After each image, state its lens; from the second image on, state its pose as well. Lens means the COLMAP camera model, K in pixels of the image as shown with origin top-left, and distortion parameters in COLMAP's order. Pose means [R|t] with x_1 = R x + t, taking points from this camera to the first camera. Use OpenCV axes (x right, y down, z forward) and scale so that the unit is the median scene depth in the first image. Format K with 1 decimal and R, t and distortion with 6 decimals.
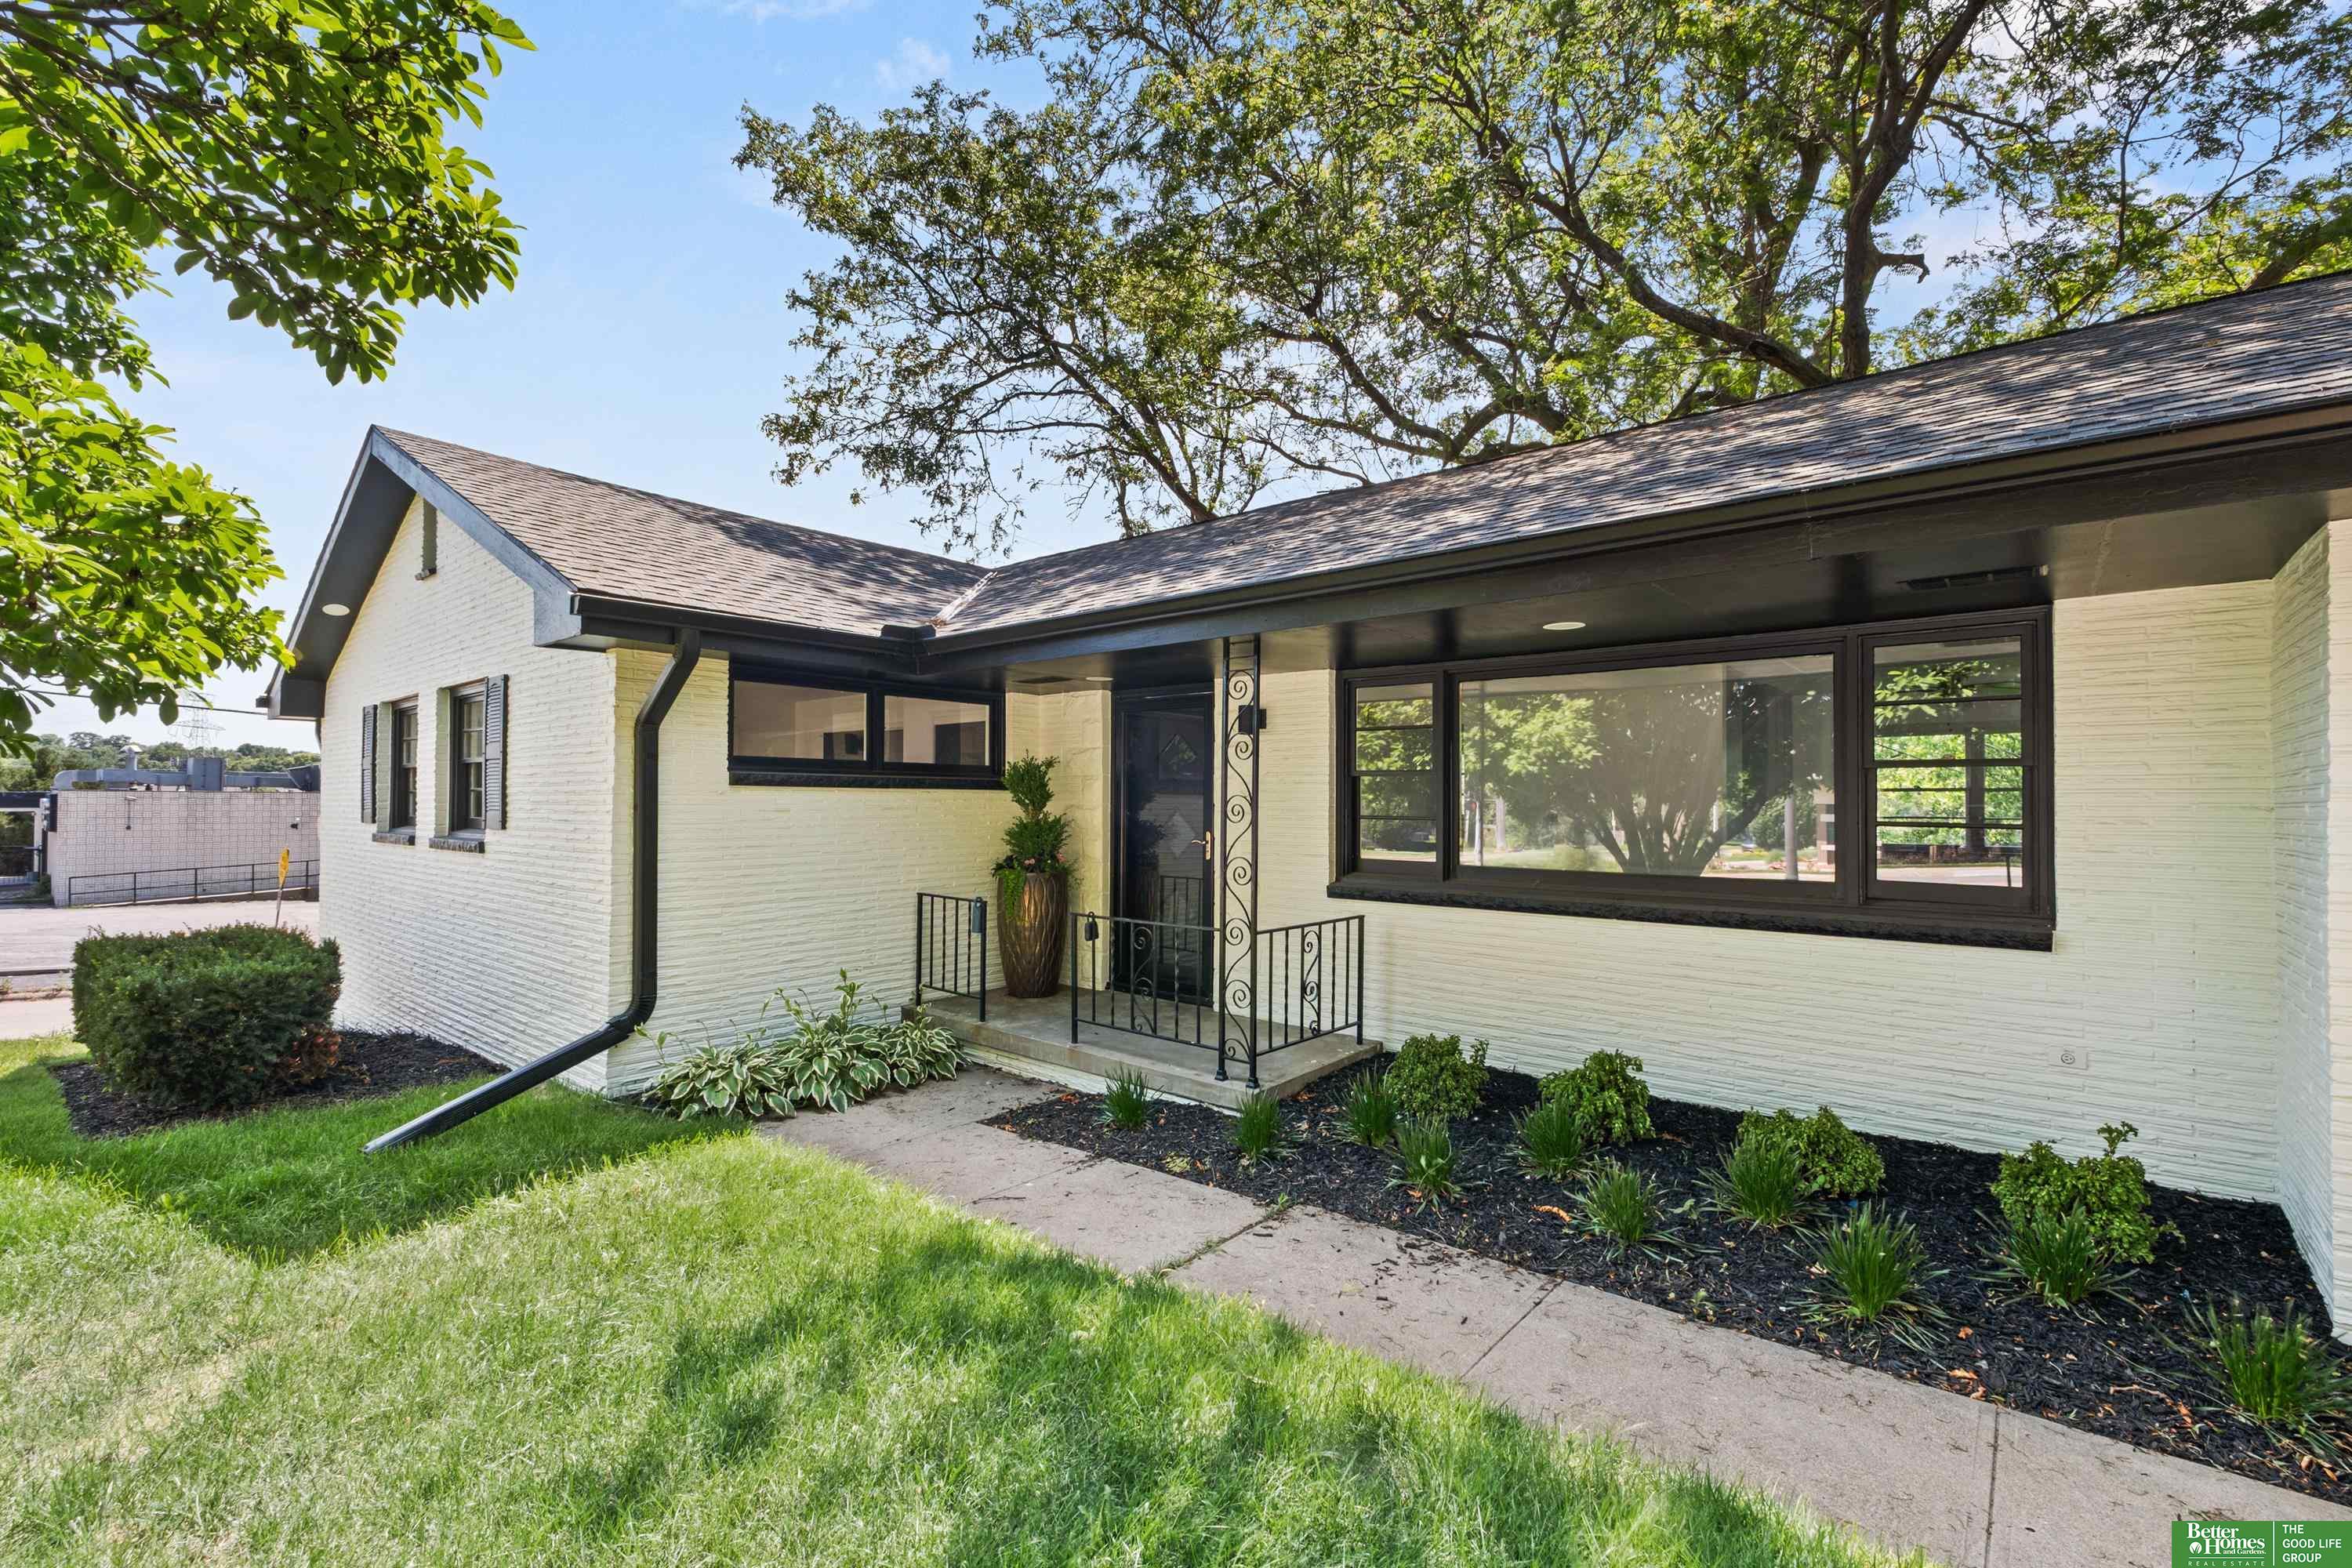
lens RADIAL K [[1017.8, 0, 1177.8], [0, 1017.8, 795.1], [0, 0, 1]] dist [0.002330, 0.000116]
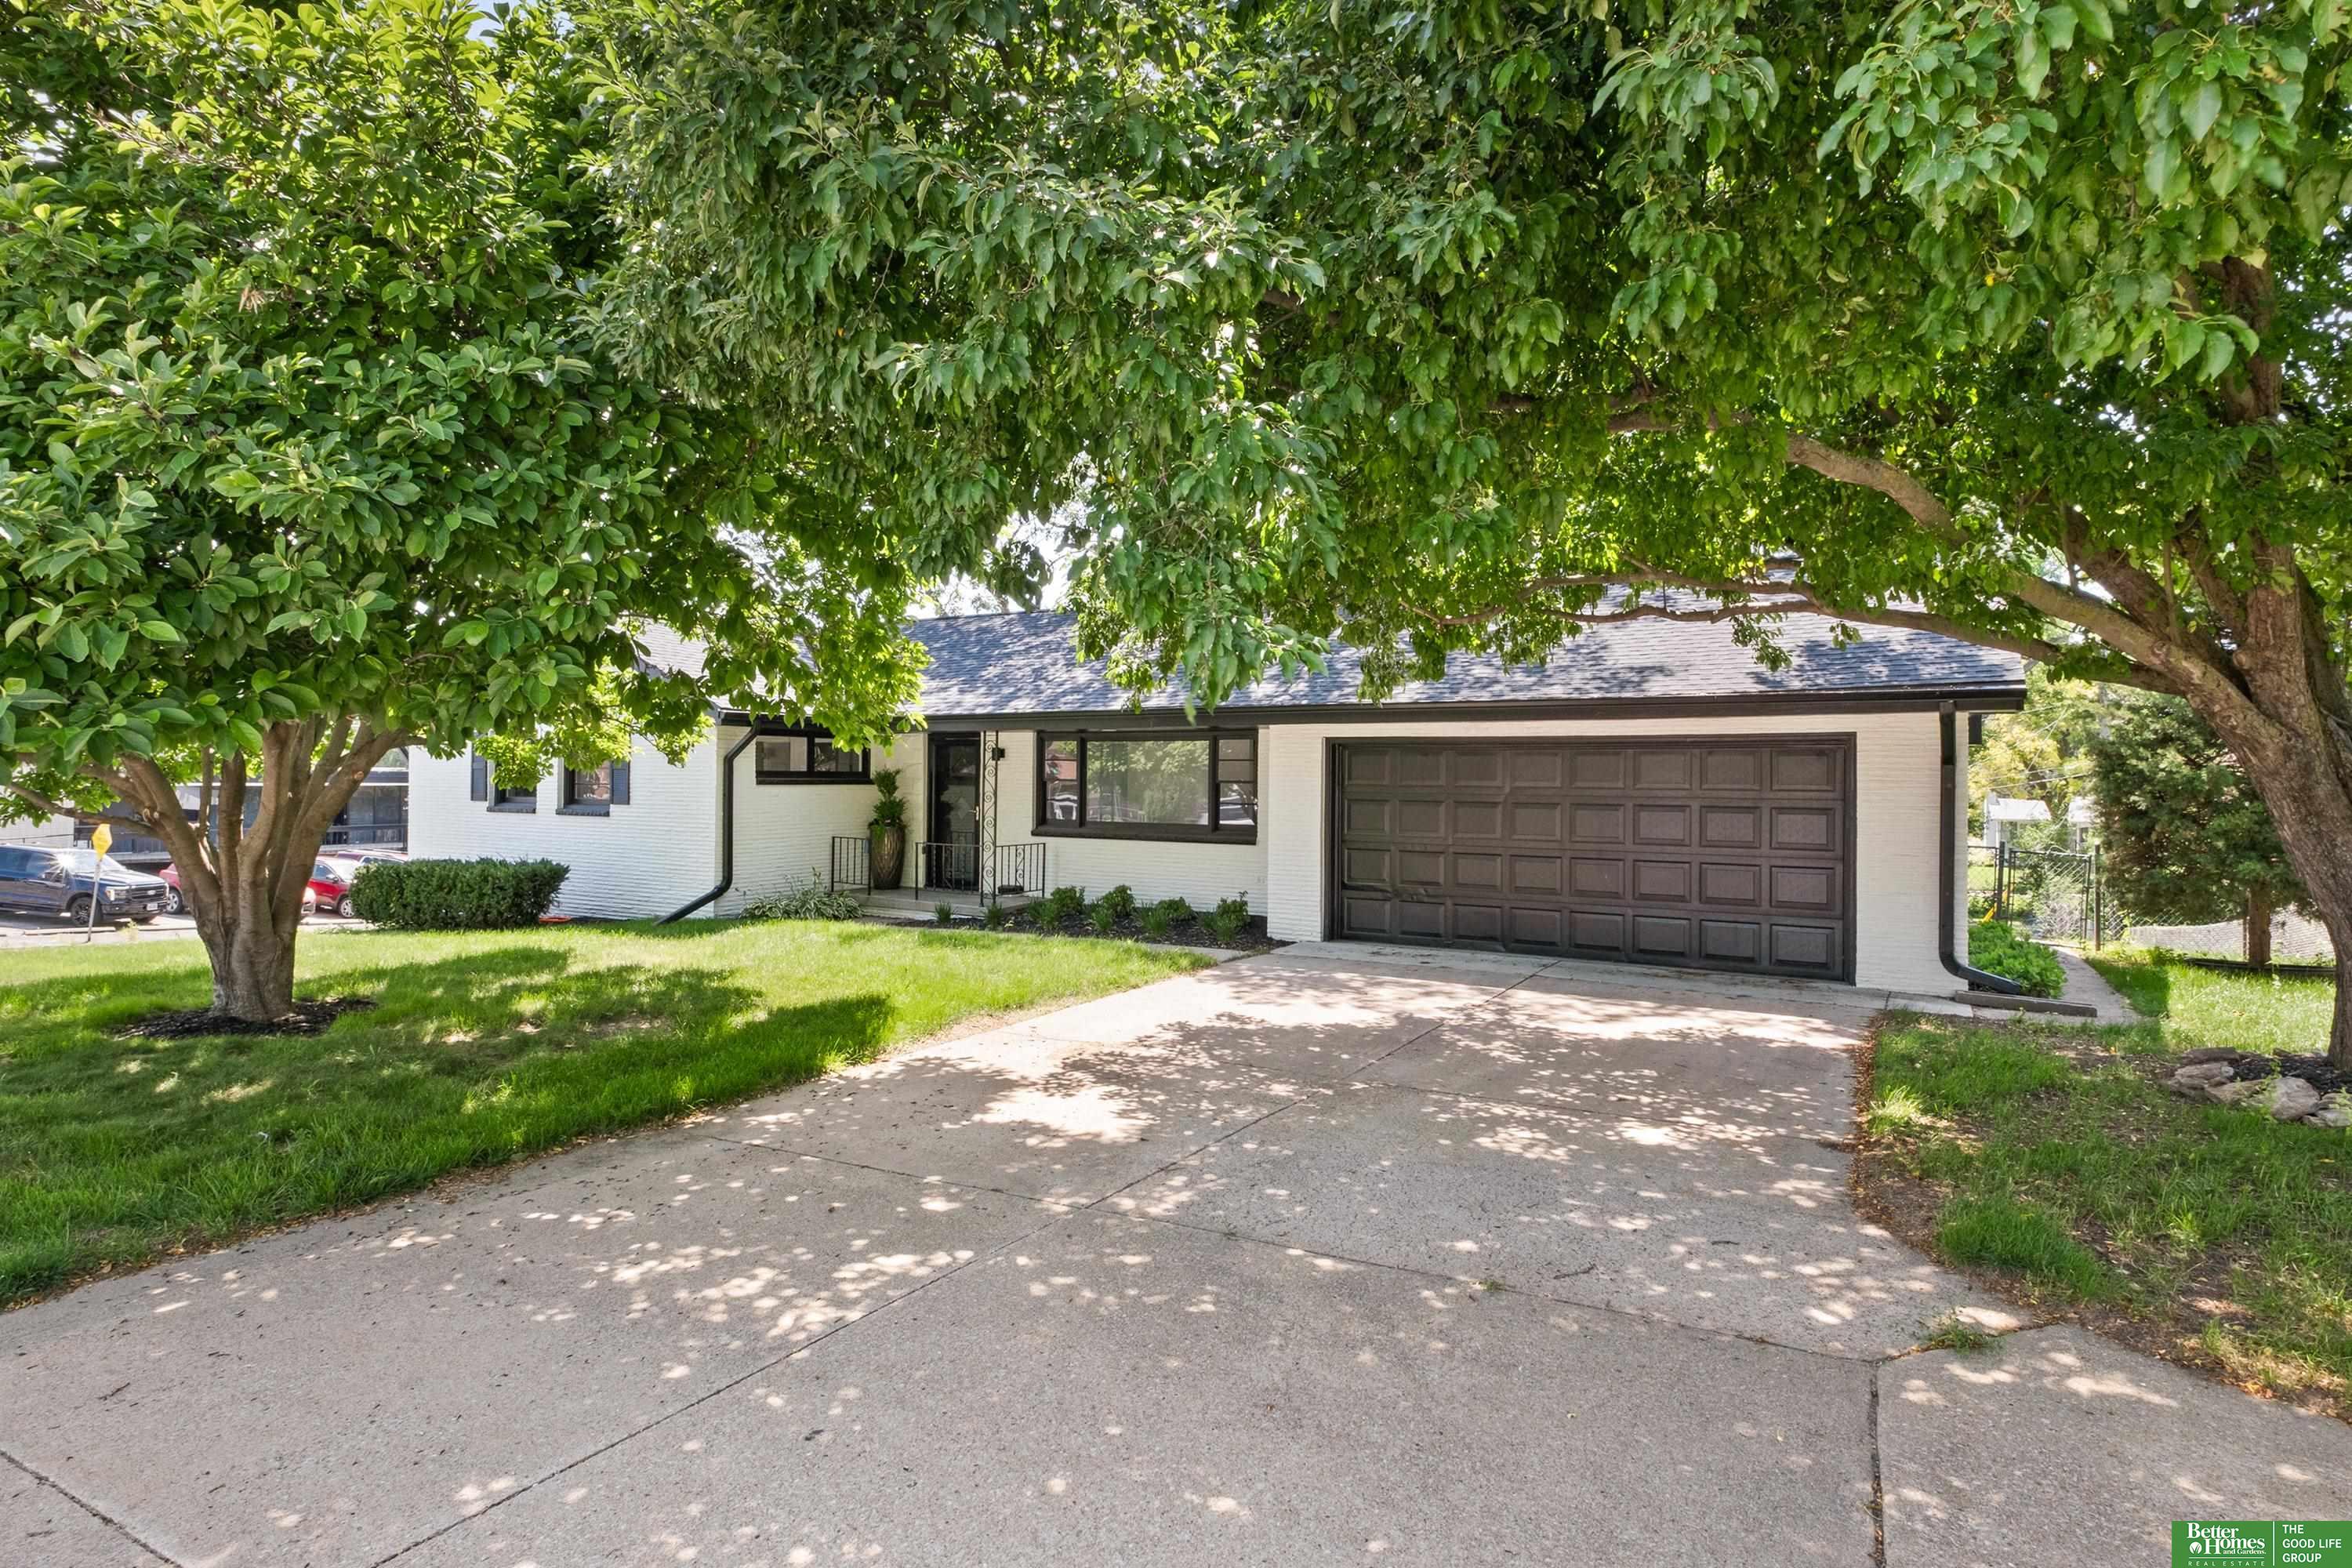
lens RADIAL K [[1017.8, 0, 1179.8], [0, 1017.8, 782.9], [0, 0, 1]] dist [0.002330, 0.000116]
pose [[0.975176, 0.002709, 0.221414, -0.028681], [-0.006460, 0.999848, 0.016219, -0.051380], [-0.221336, -0.017246, 0.975045, -1.206029]]
